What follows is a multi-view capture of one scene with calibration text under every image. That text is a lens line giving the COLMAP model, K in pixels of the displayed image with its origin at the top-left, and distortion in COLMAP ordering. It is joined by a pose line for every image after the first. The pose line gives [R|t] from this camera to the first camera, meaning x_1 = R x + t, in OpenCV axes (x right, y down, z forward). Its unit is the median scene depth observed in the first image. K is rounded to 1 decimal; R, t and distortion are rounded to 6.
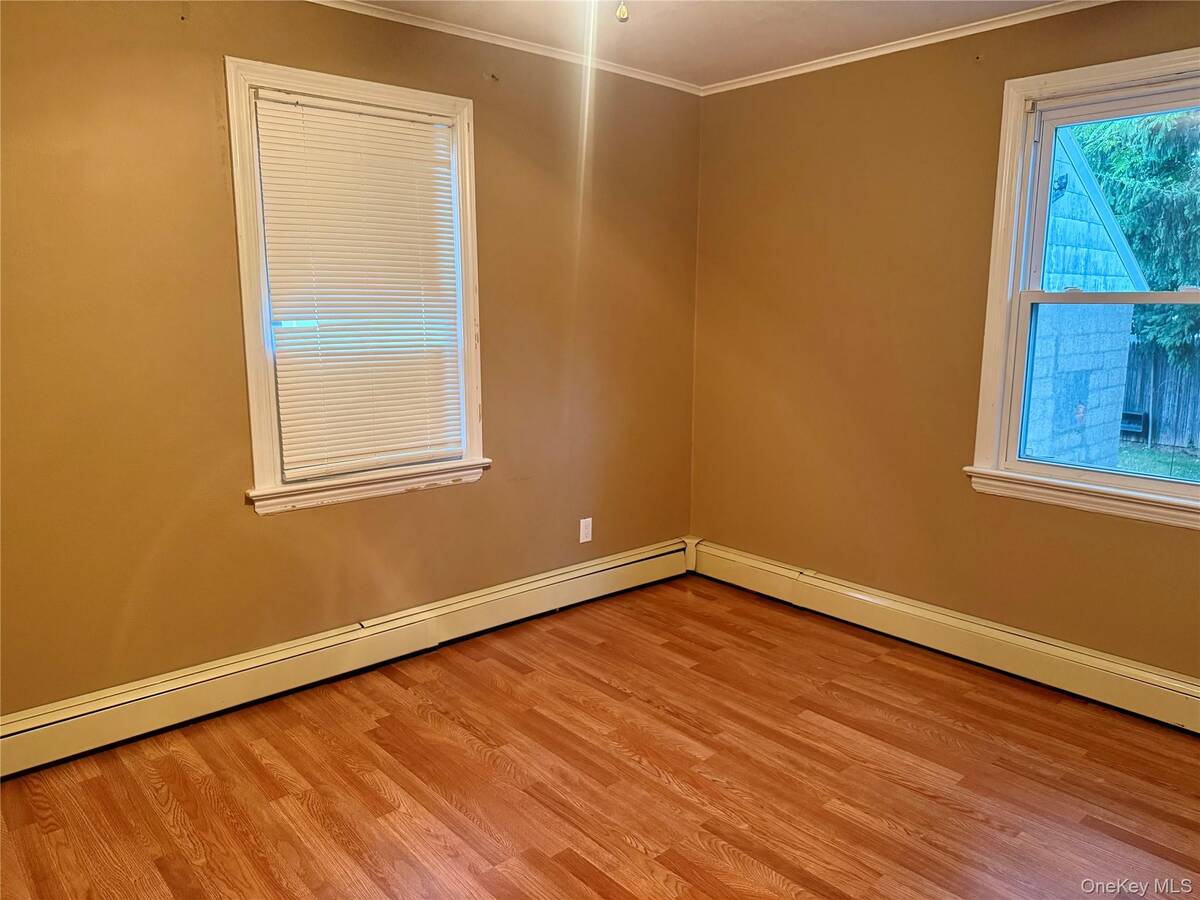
lens RADIAL K [[852.1, 0, 600.5], [0, 852.1, 453.2], [0, 0, 1]] dist [0.000161, -0.003371]
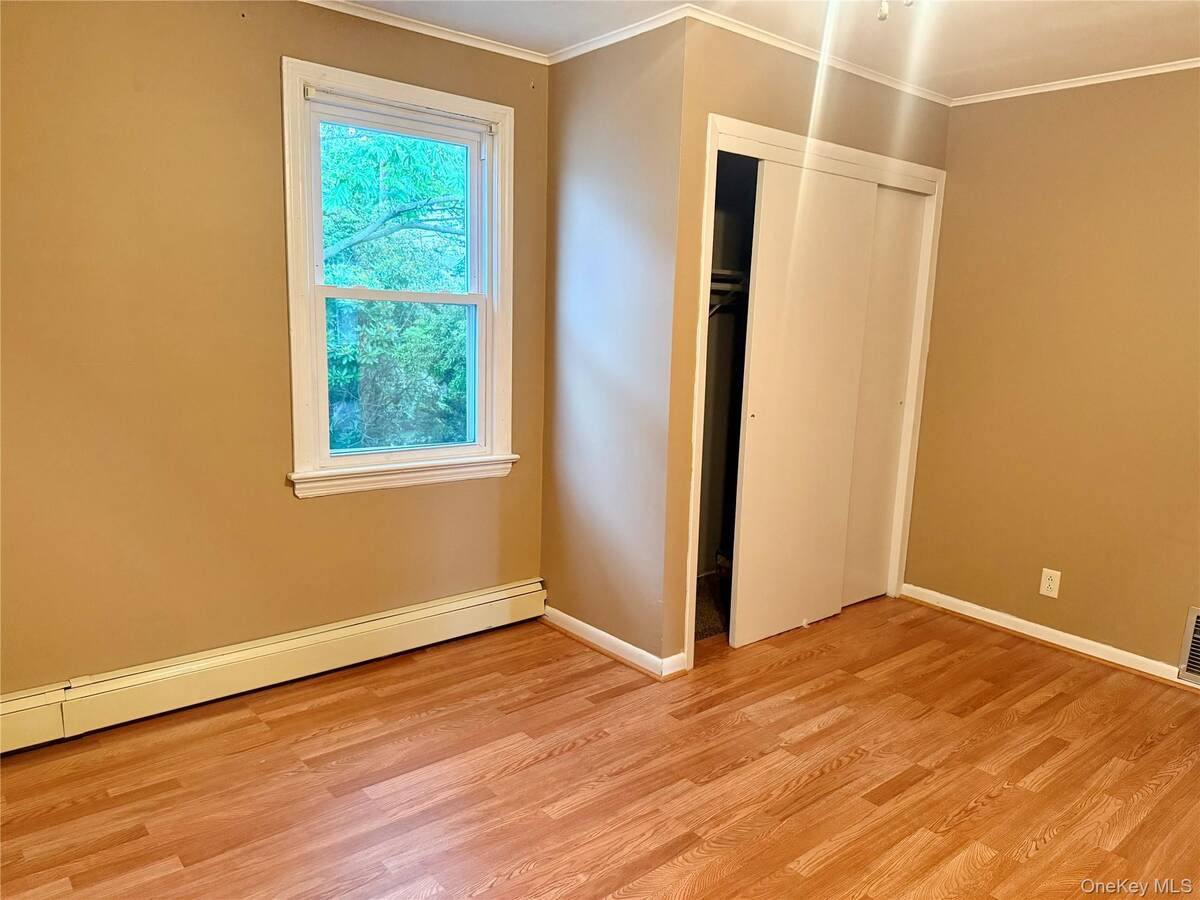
lens RADIAL K [[857.8, 0, 591.9], [0, 857.8, 454.6], [0, 0, 1]] dist [0.158262, -0.233410]
pose [[0.024478, -0.172922, 0.984631, -0.546373], [0.140239, 0.975781, 0.167881, -0.132752], [-0.989815, 0.133974, 0.048135, 0.701418]]
